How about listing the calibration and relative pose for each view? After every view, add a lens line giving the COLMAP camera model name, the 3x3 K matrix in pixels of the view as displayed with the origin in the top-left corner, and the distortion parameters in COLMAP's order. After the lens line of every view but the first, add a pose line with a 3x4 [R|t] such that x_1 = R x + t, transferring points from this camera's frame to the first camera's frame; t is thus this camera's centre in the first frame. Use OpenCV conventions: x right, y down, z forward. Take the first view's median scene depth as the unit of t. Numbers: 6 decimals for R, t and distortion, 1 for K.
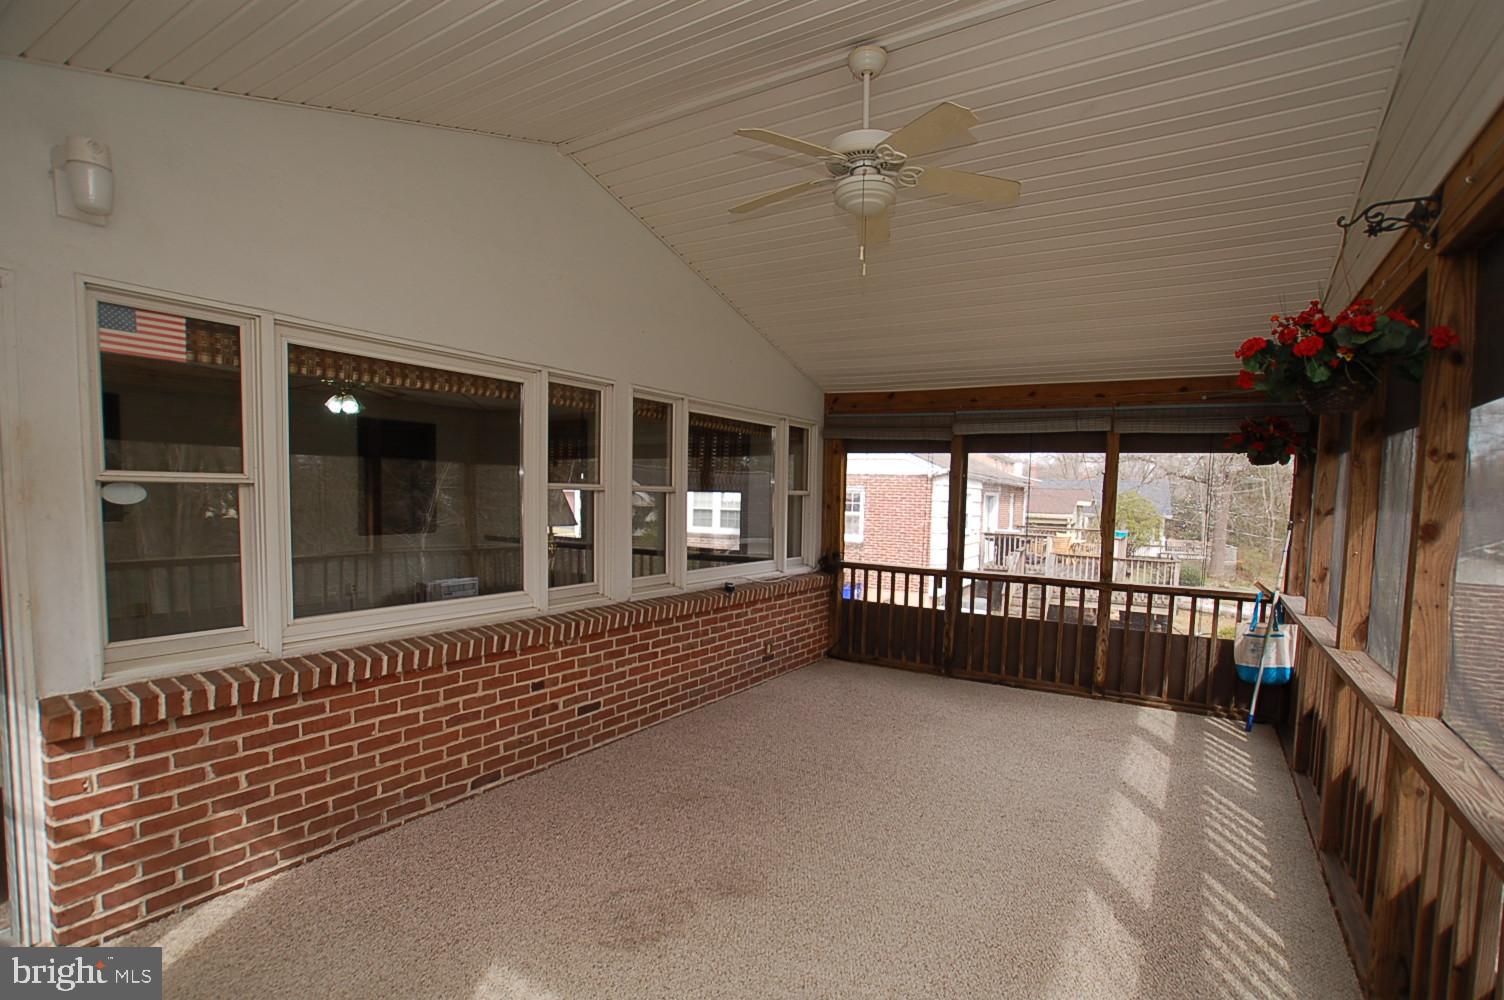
lens RADIAL K [[729.5, 0, 761.4], [0, 729.5, 506.2], [0, 0, 1]] dist [-0.080910, 0.038358]
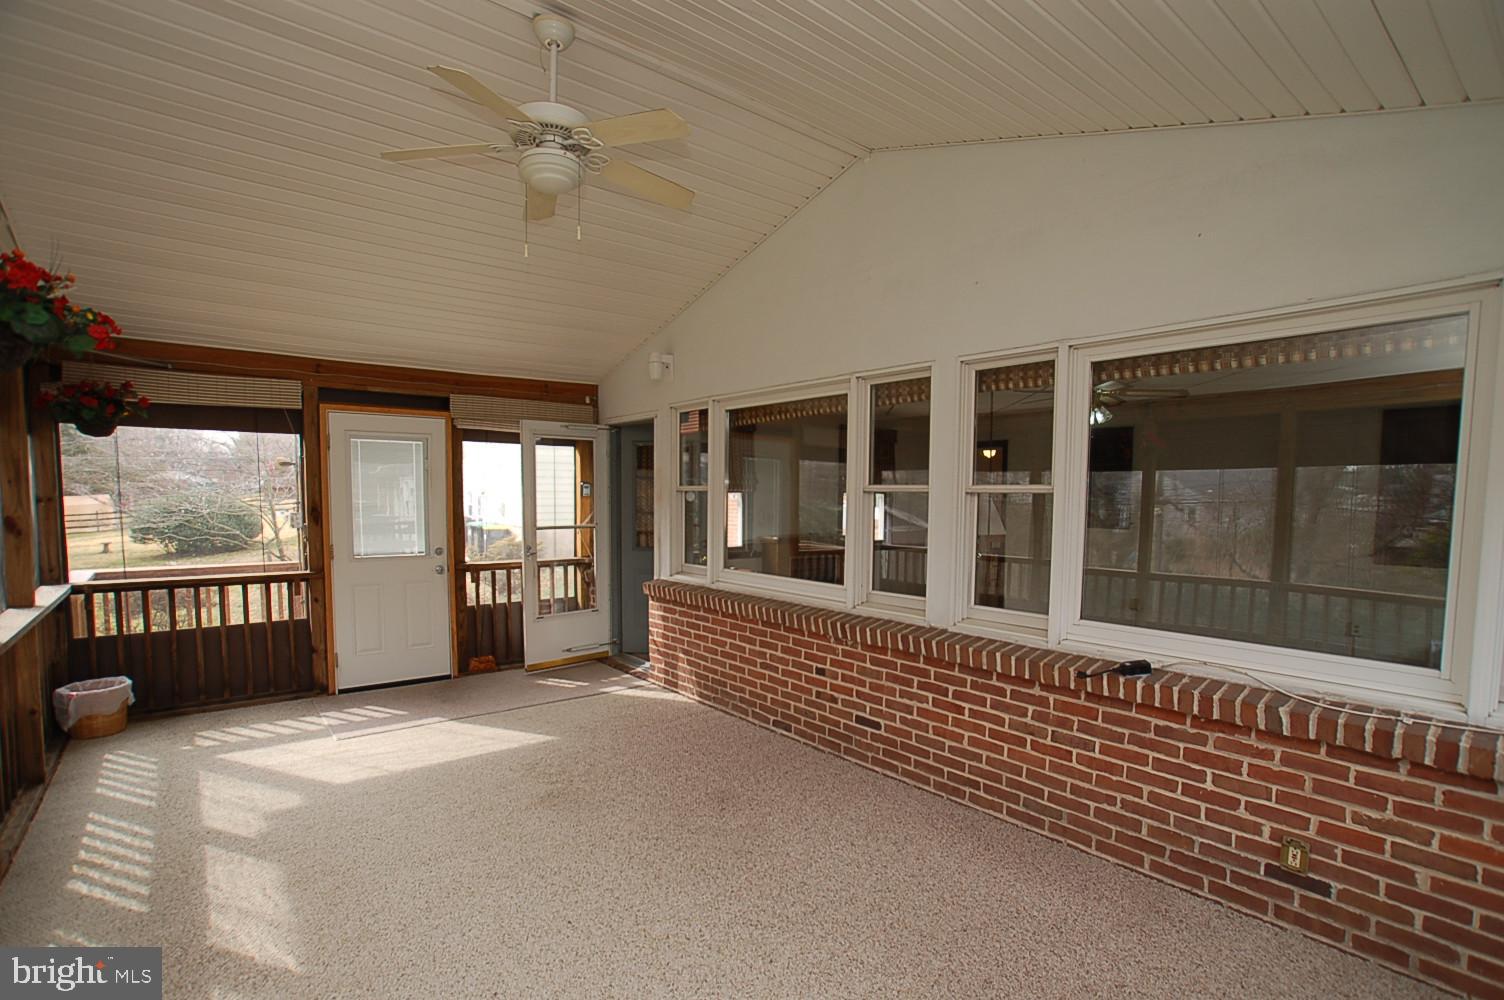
lens RADIAL K [[729.5, 0, 761.4], [0, 729.5, 506.2], [0, 0, 1]] dist [-0.080910, 0.038358]
pose [[-0.321307, -0.010175, -0.946920, 0.717641], [-0.035766, 0.999359, 0.001398, 0.001039], [0.946299, 0.034317, -0.321465, 1.185769]]
